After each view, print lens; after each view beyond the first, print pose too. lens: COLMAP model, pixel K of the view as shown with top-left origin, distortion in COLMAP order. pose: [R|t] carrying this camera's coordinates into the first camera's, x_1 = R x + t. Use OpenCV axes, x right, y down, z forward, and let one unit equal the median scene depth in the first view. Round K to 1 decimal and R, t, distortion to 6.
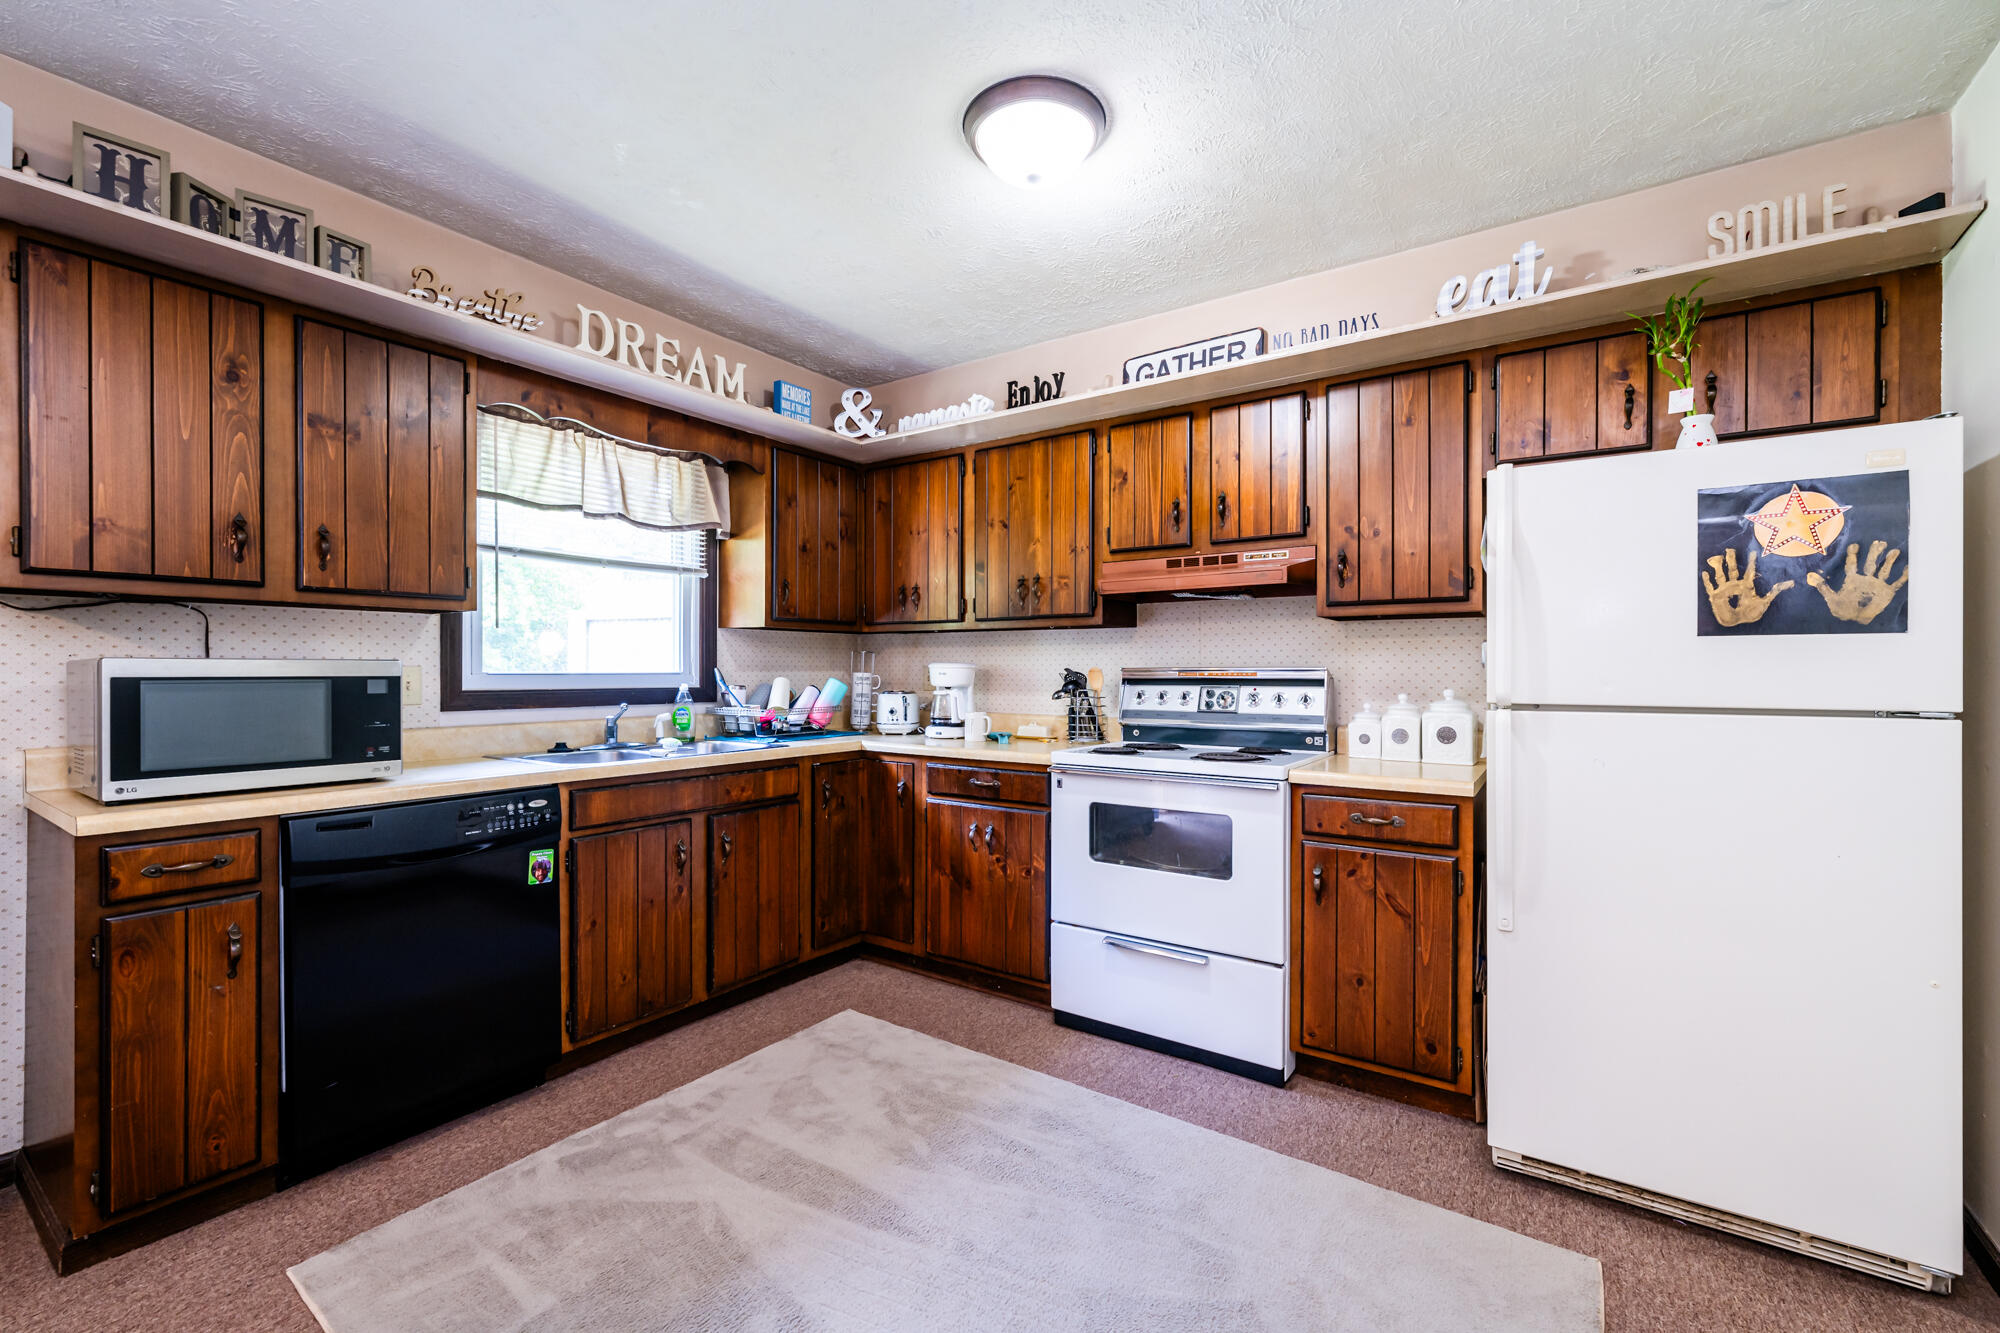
lens RADIAL K [[838.3, 0, 1000.0], [0, 838.3, 666.5], [0, 0, 1]] dist [-0.000744, 0.000228]
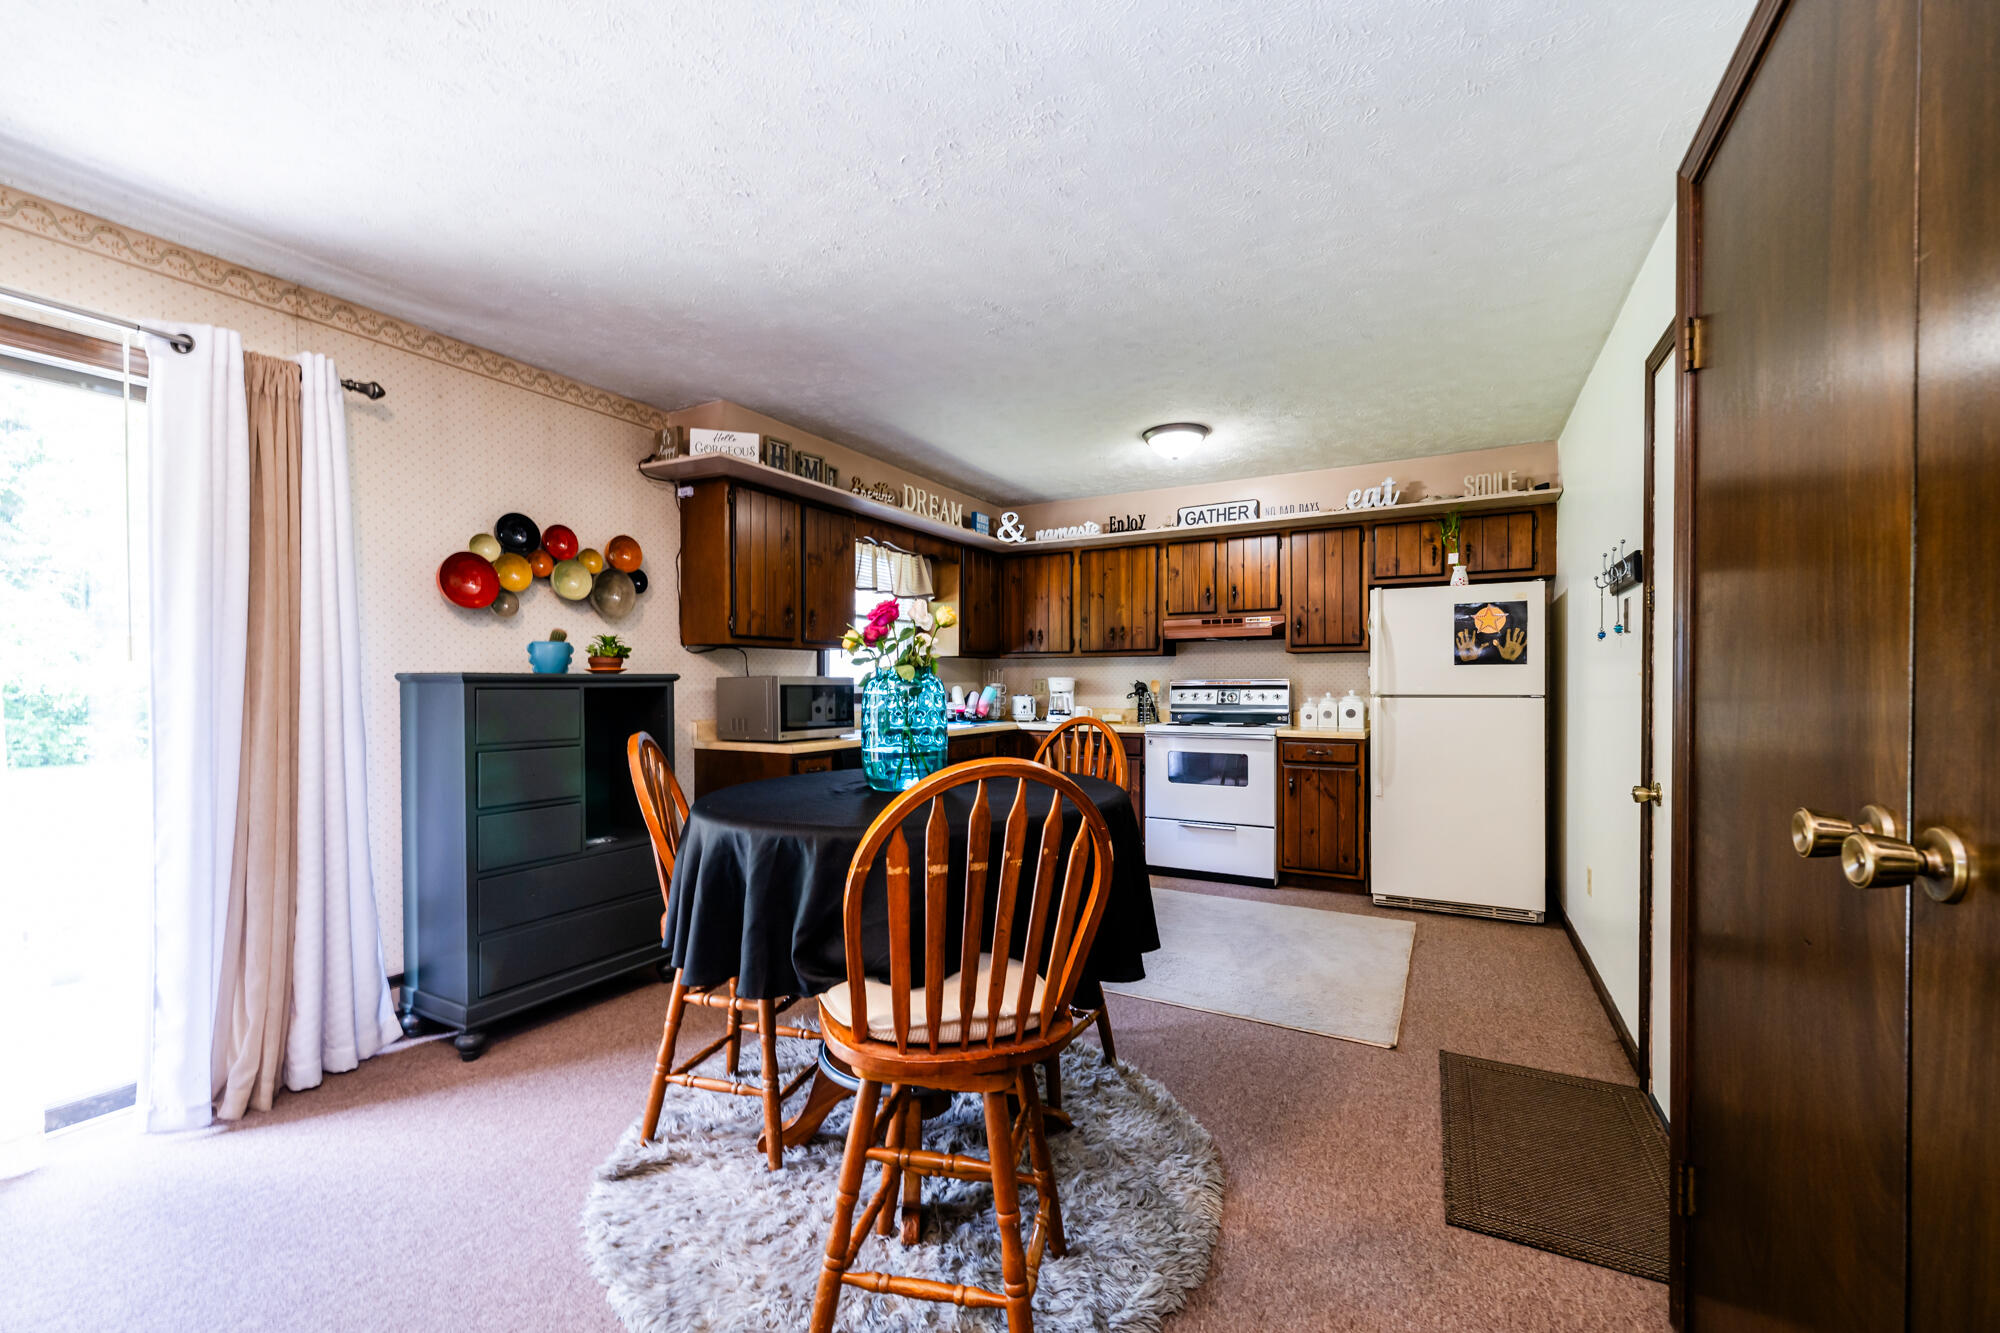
lens RADIAL K [[798.6, 0, 1002.3], [0, 798.6, 681.3], [0, 0, 1]] dist [-0.000759, -0.000020]
pose [[0.995516, -0.003492, 0.094533, -0.455951], [0.003267, 0.999991, 0.002530, -0.000135], [-0.094541, -0.002210, 0.995518, -0.783091]]
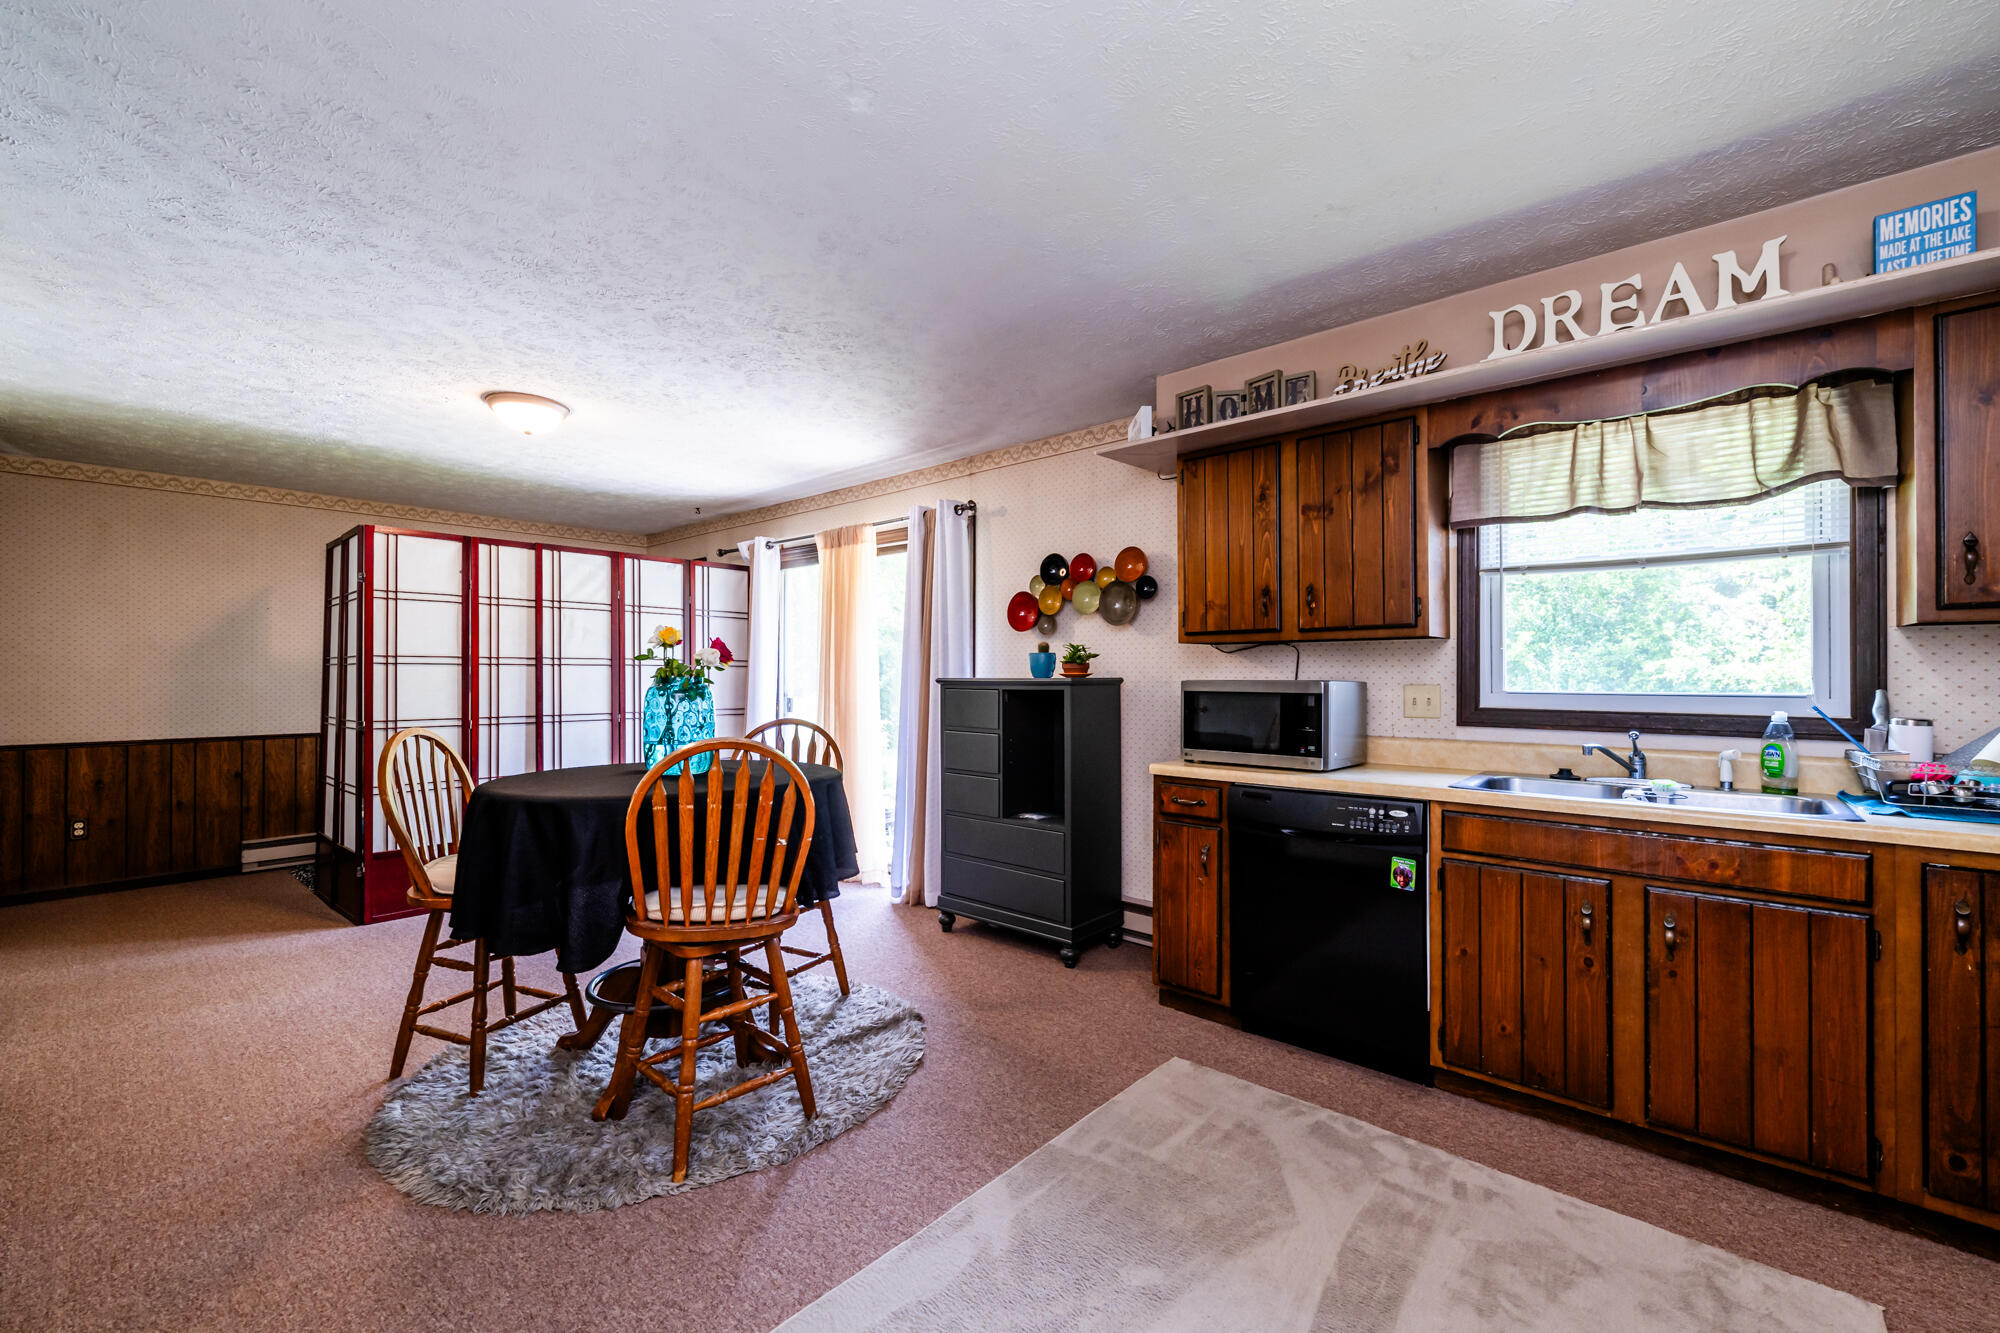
lens RADIAL K [[806.8, 0, 1000.0], [0, 806.8, 666.5], [0, 0, 1]] dist [-0.000673, 0.000014]
pose [[-0.124449, -0.012455, -0.992148, 0.488495], [0.002111, 0.999916, -0.012817, -0.012704], [0.992224, -0.003690, -0.124412, 0.554091]]
